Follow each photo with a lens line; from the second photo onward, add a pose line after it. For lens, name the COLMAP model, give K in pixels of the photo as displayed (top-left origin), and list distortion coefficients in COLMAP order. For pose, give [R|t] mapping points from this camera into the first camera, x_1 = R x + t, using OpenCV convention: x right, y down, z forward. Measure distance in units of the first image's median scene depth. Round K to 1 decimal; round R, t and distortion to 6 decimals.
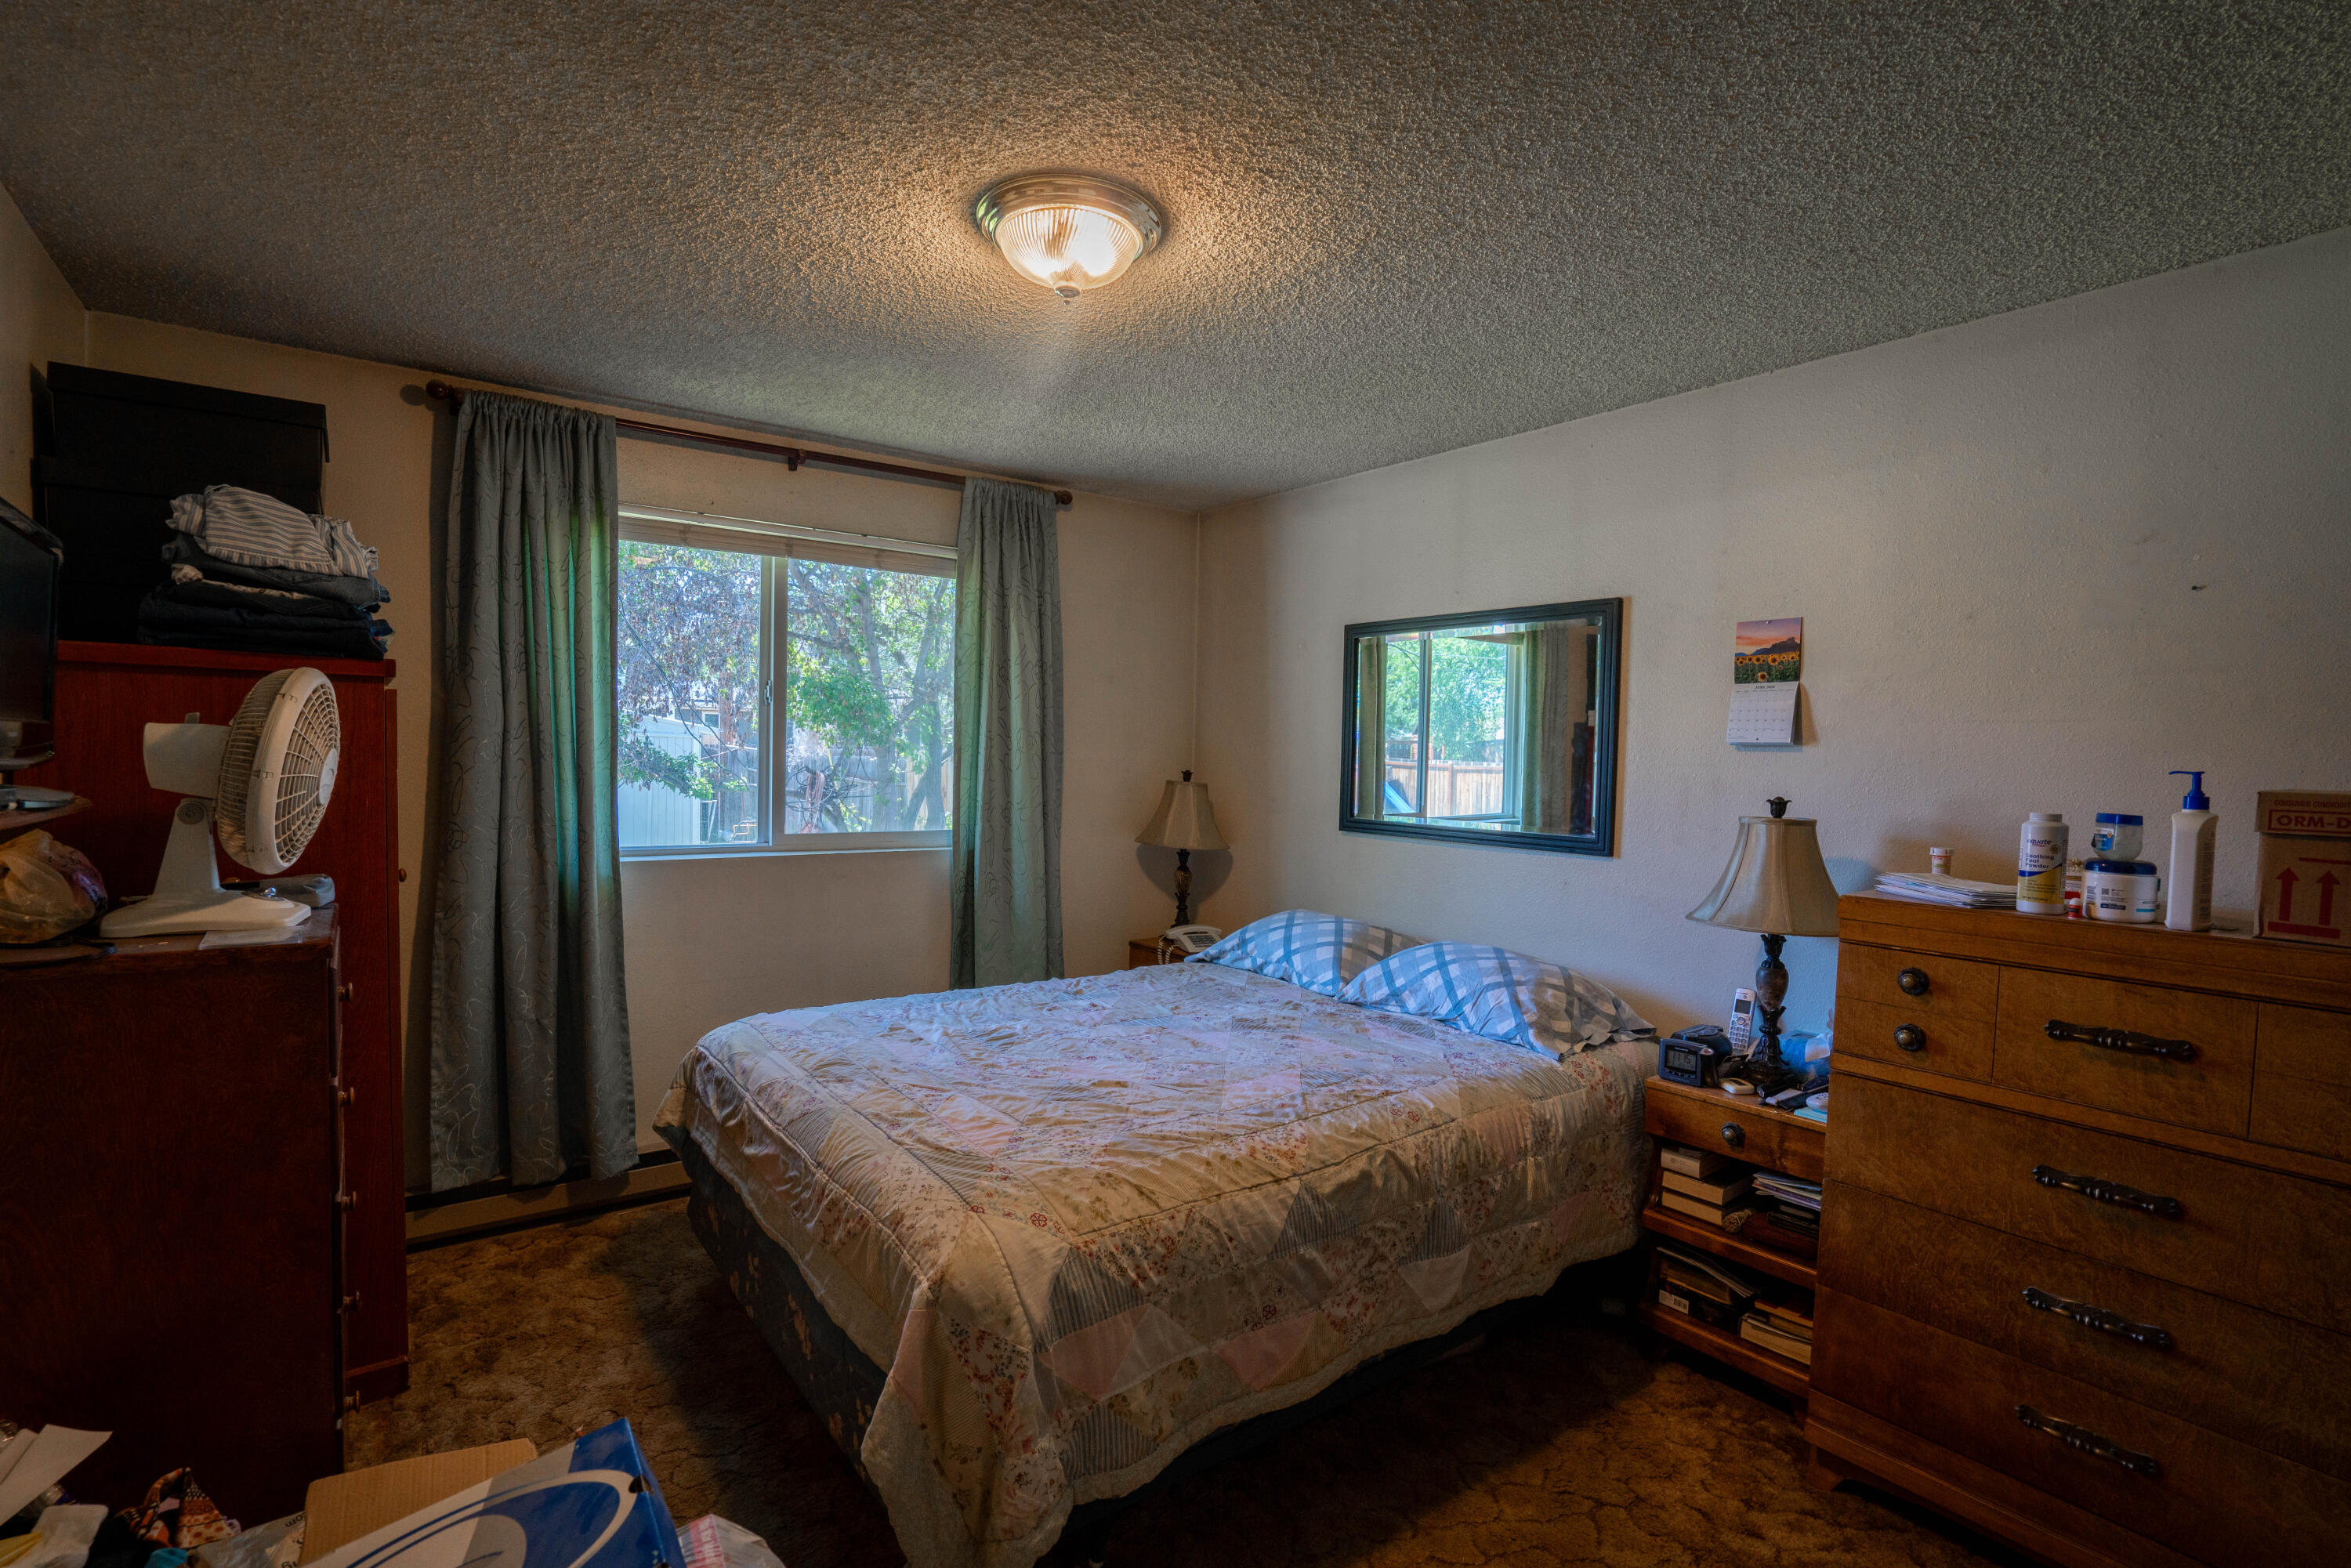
lens RADIAL K [[1095.7, 0, 1187.4], [0, 1095.7, 783.1], [0, 0, 1]] dist [-0.035651, 0.008498]
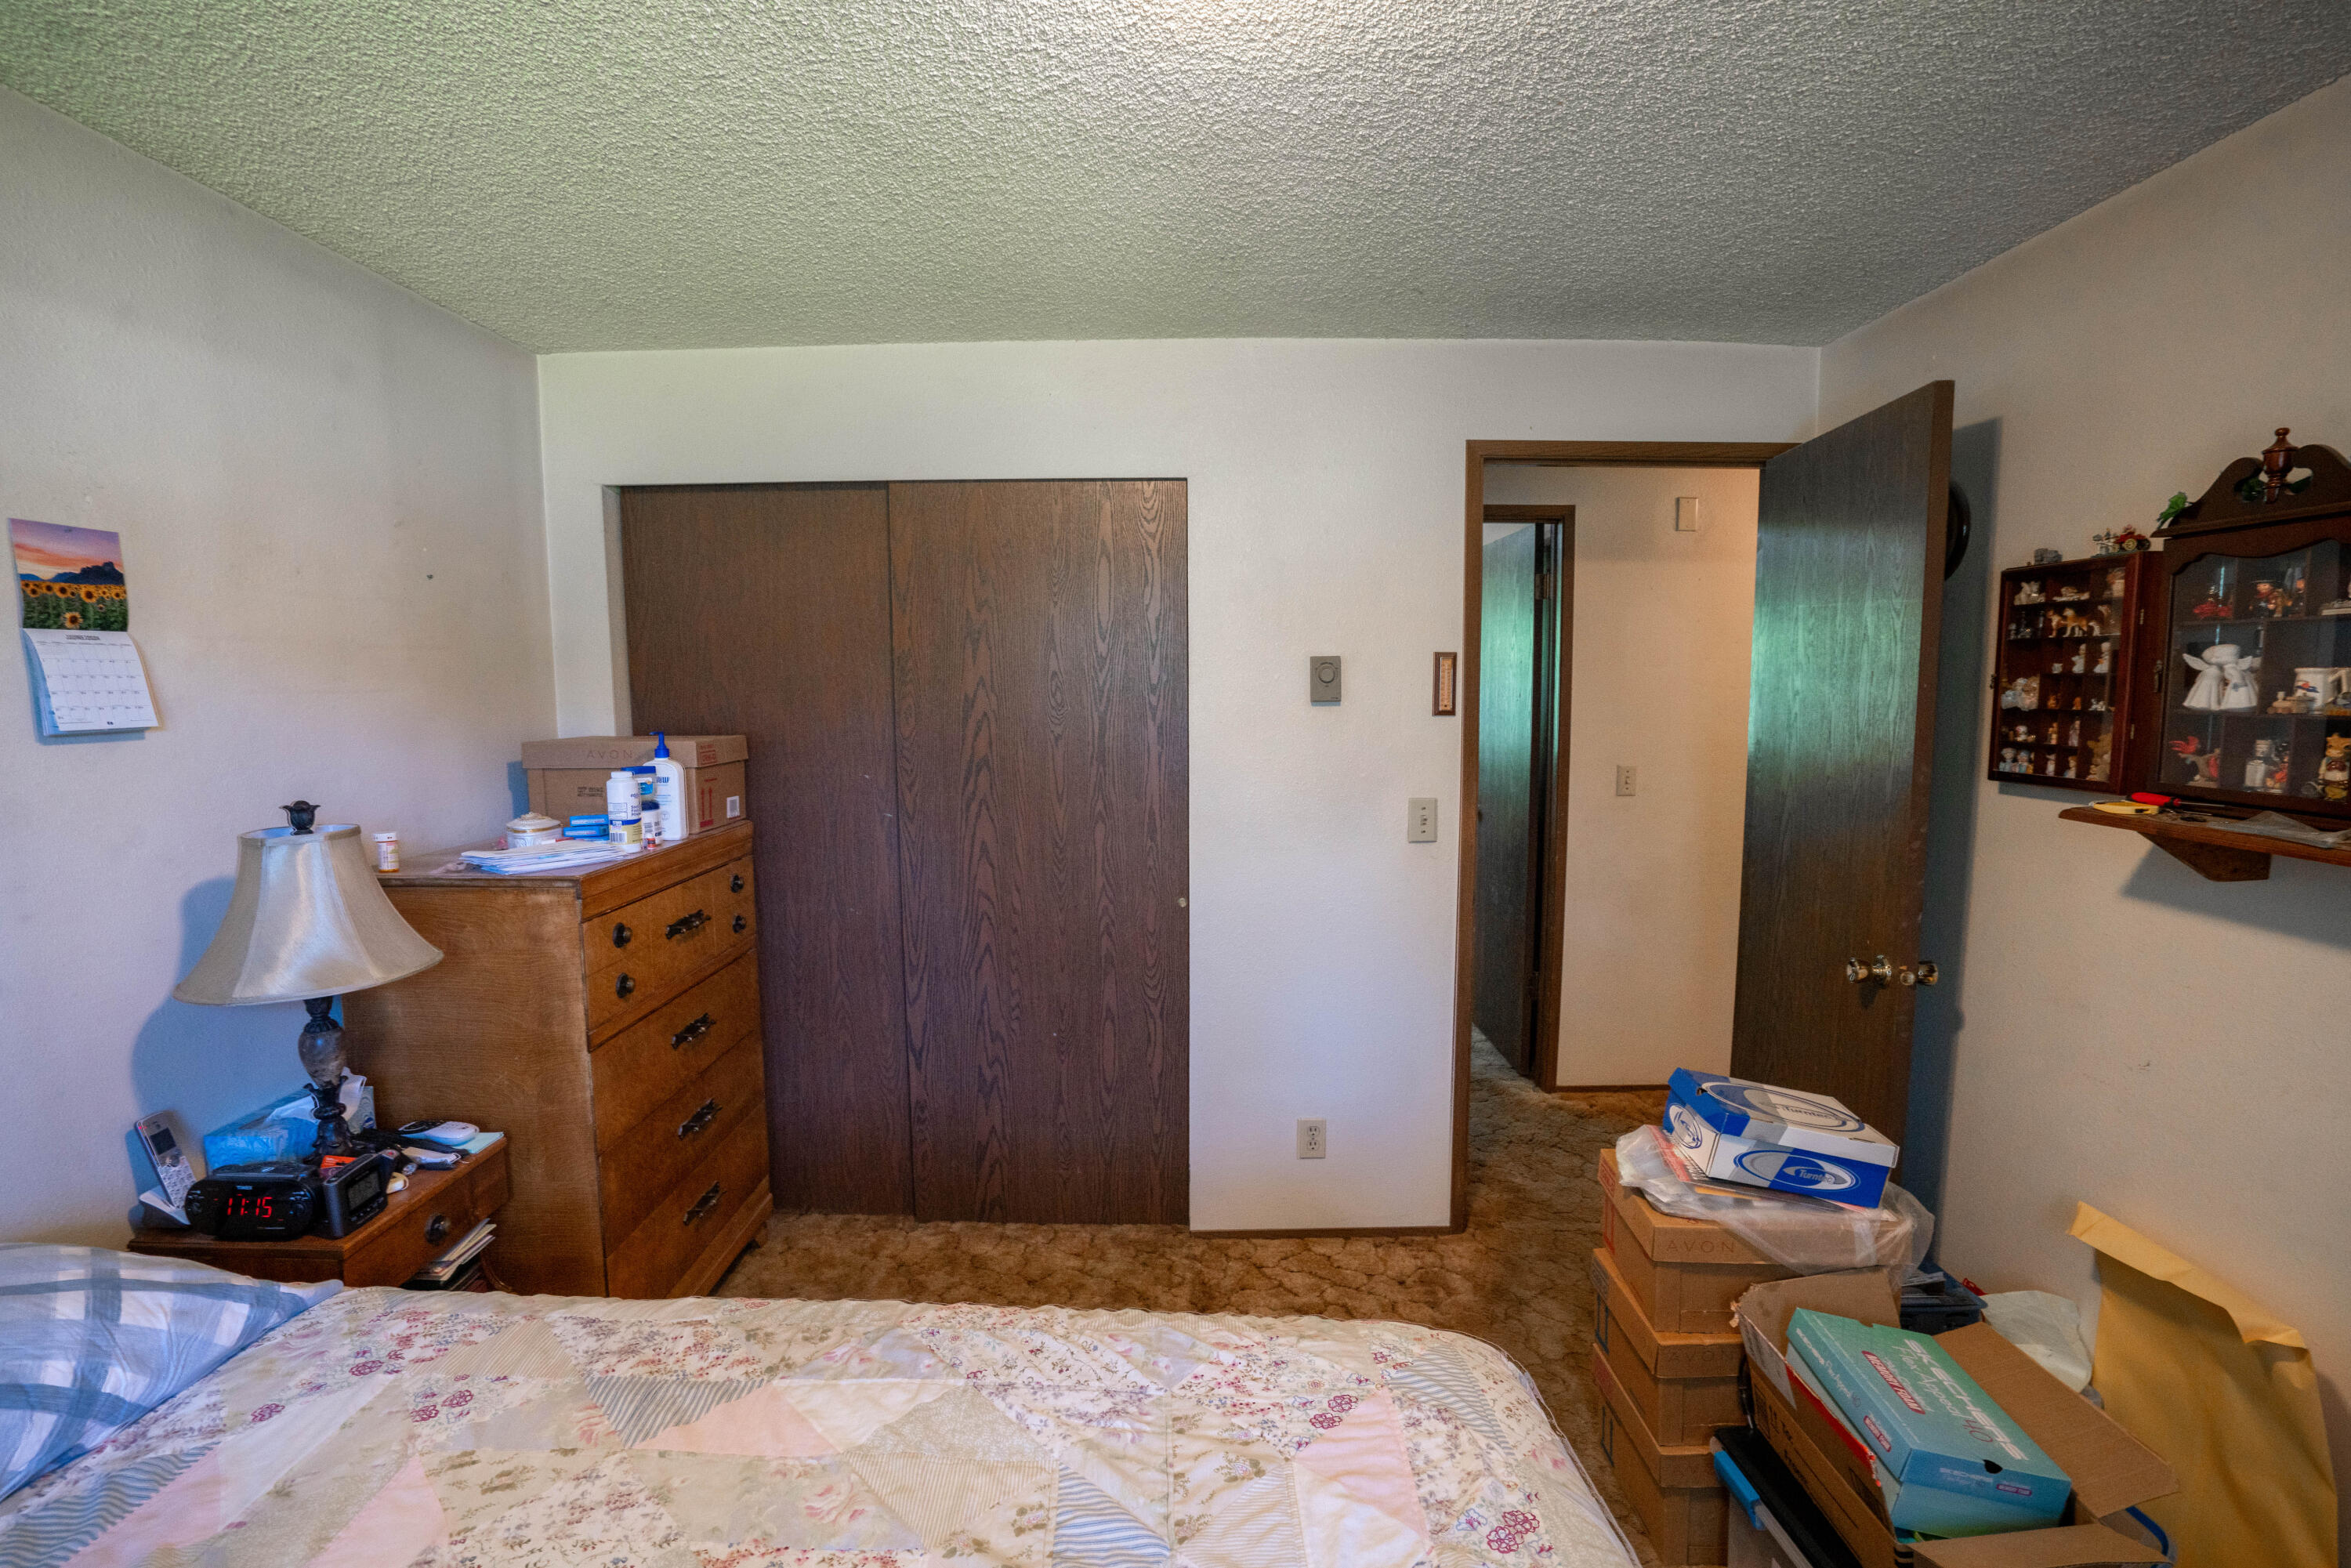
lens RADIAL K [[1095.7, 0, 1181.4], [0, 1095.7, 791.0], [0, 0, 1]] dist [-0.035651, 0.008498]
pose [[-0.785618, -0.072985, 0.614392, -0.329678], [0.014310, 0.990609, 0.135976, -0.076932], [-0.618547, 0.115617, -0.777195, 1.110333]]
